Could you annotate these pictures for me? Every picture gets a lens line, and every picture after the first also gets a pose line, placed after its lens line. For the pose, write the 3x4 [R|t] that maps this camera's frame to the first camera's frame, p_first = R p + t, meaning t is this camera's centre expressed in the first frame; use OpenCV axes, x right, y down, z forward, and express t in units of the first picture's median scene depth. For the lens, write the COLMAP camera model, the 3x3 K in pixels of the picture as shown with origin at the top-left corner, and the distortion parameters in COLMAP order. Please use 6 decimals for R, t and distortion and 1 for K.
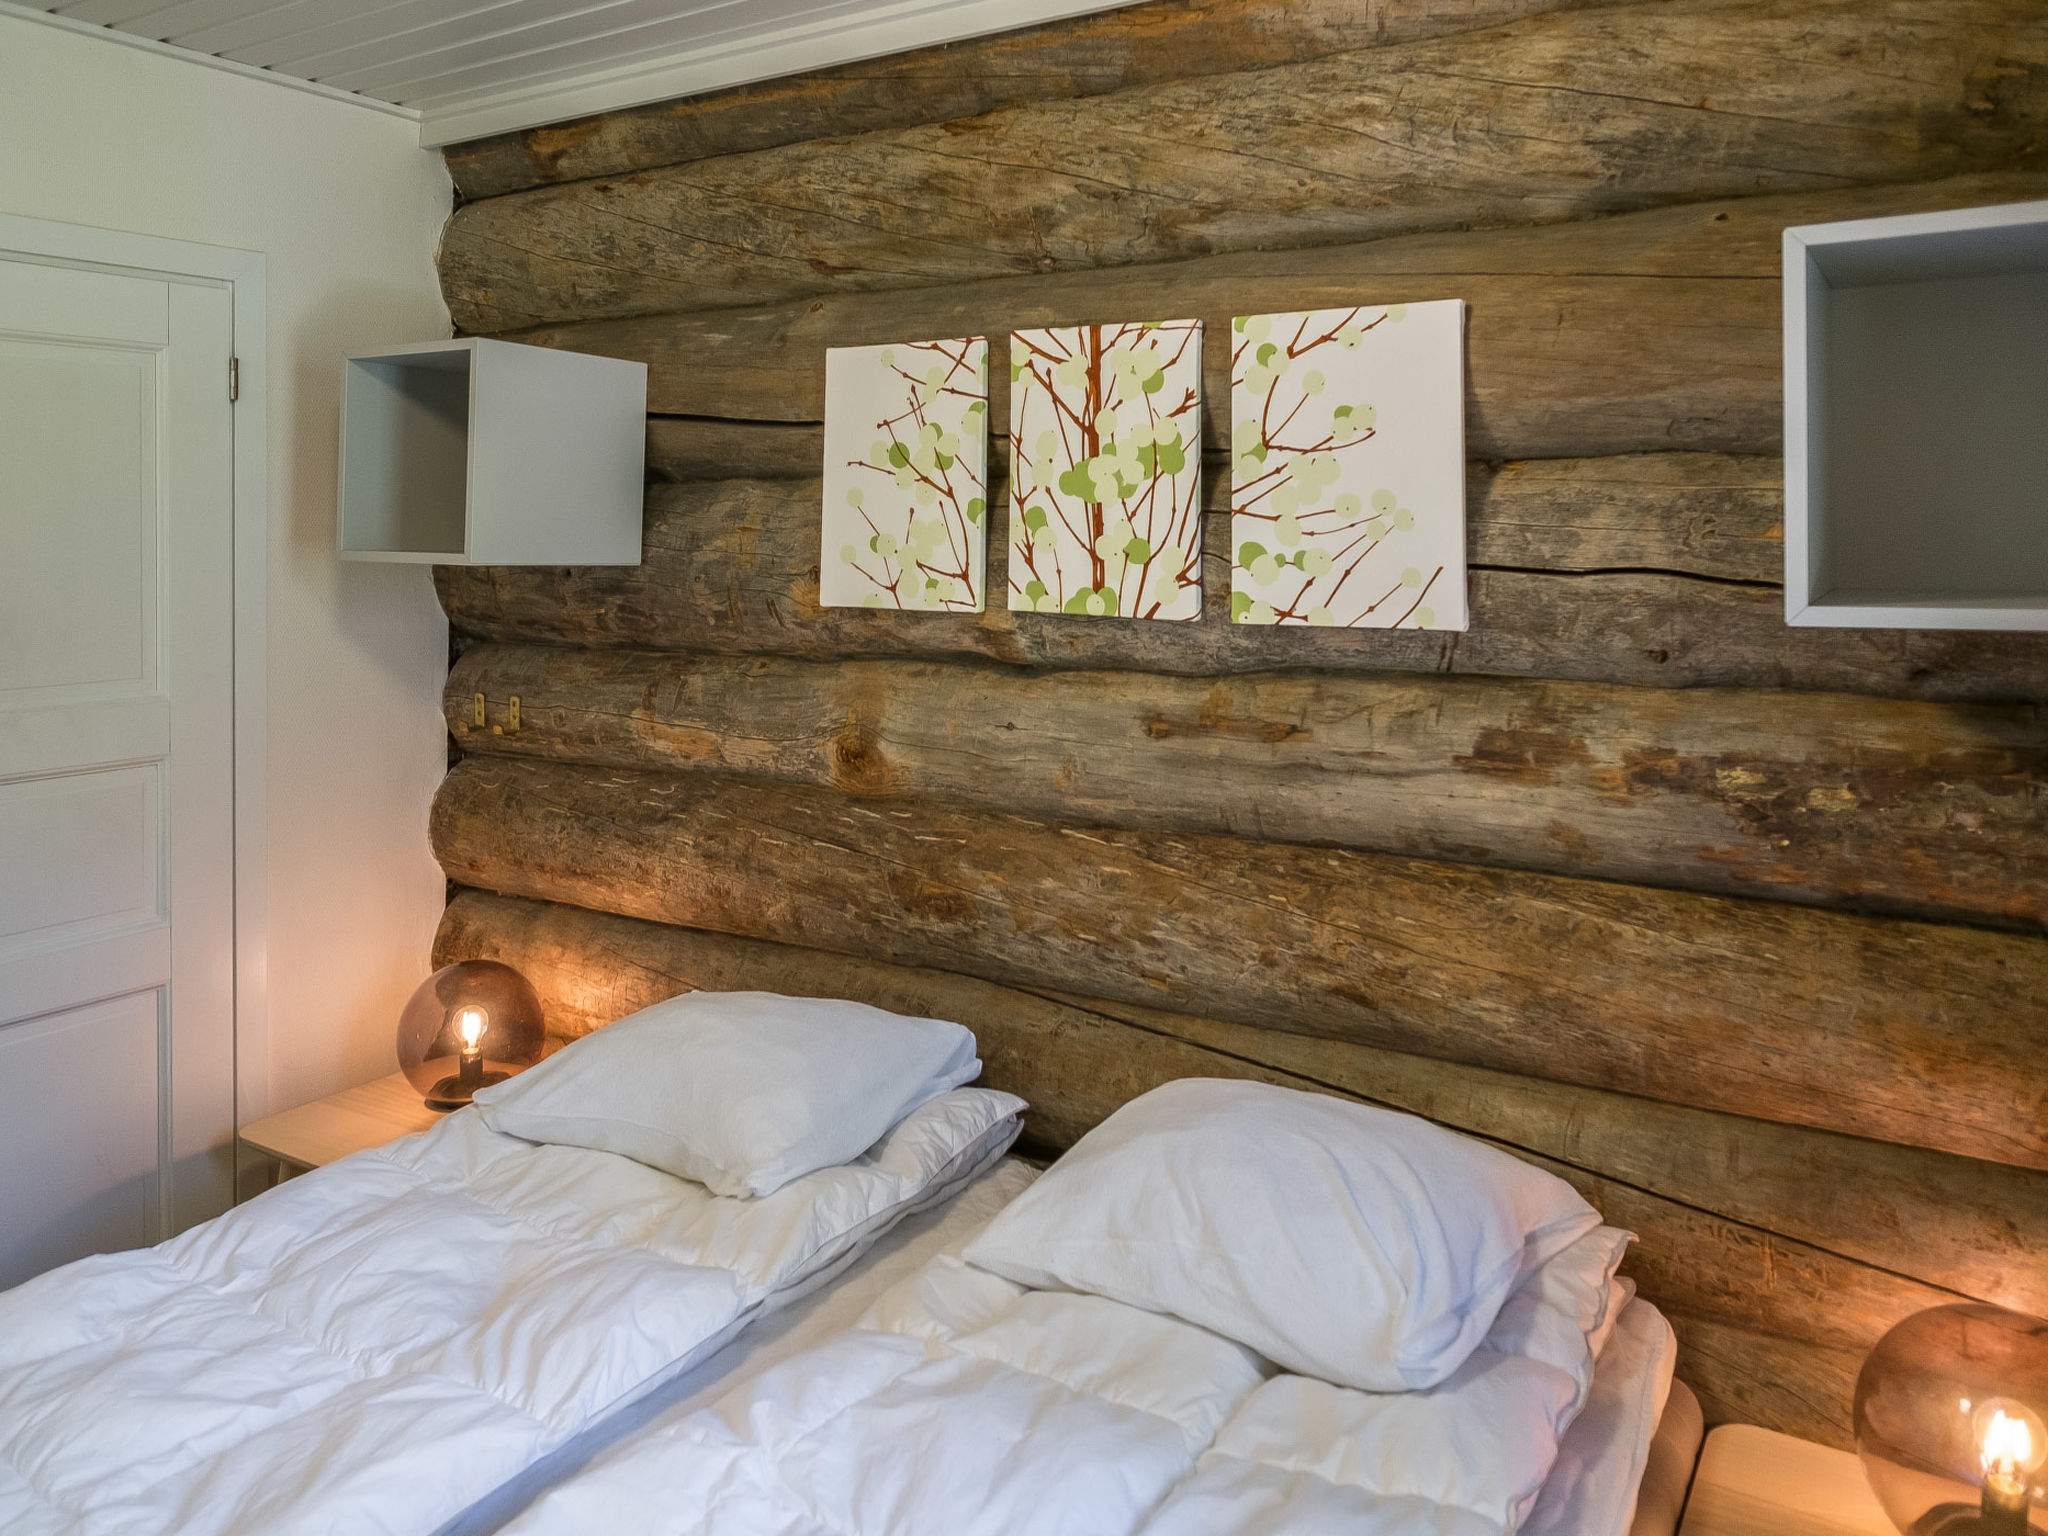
lens RADIAL K [[1524.5, 0, 1023.6], [0, 1524.5, 510.3], [0, 0, 1]] dist [-0.004610, 0.001782]
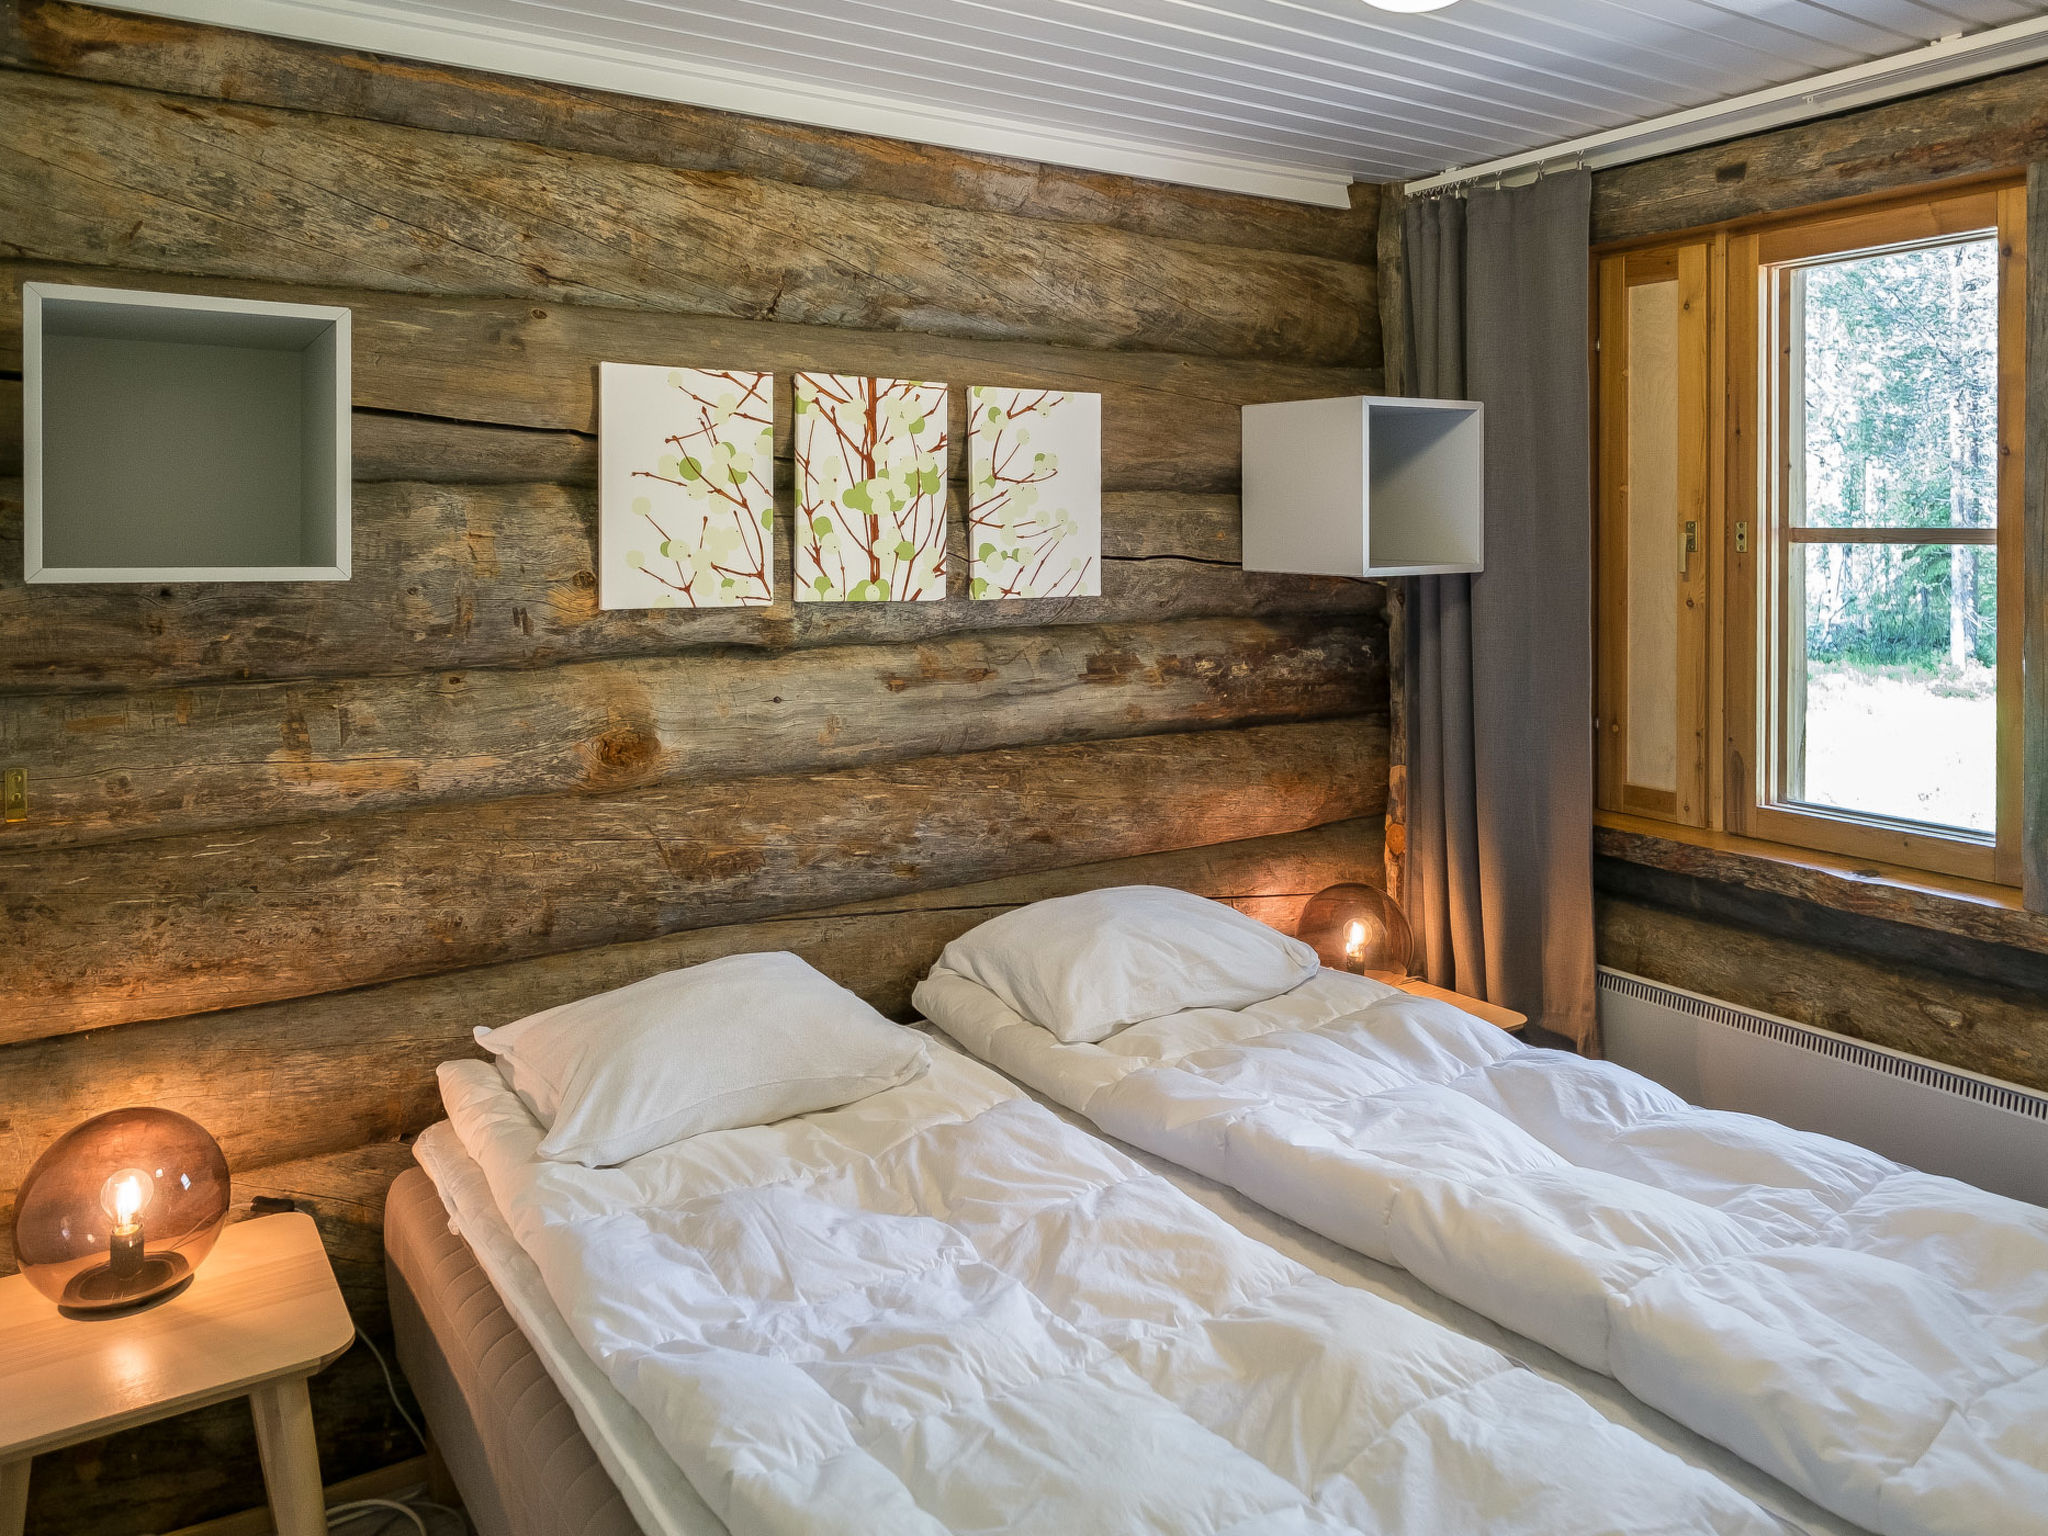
lens RADIAL K [[1524.5, 0, 1023.6], [0, 1524.5, 510.3], [0, 0, 1]] dist [-0.004610, 0.001782]
pose [[0.402462, 0.012654, 0.915349, -1.078688], [-0.007418, 0.999917, -0.010562, 0.004368], [-0.915407, -0.002540, 0.402522, 0.358197]]
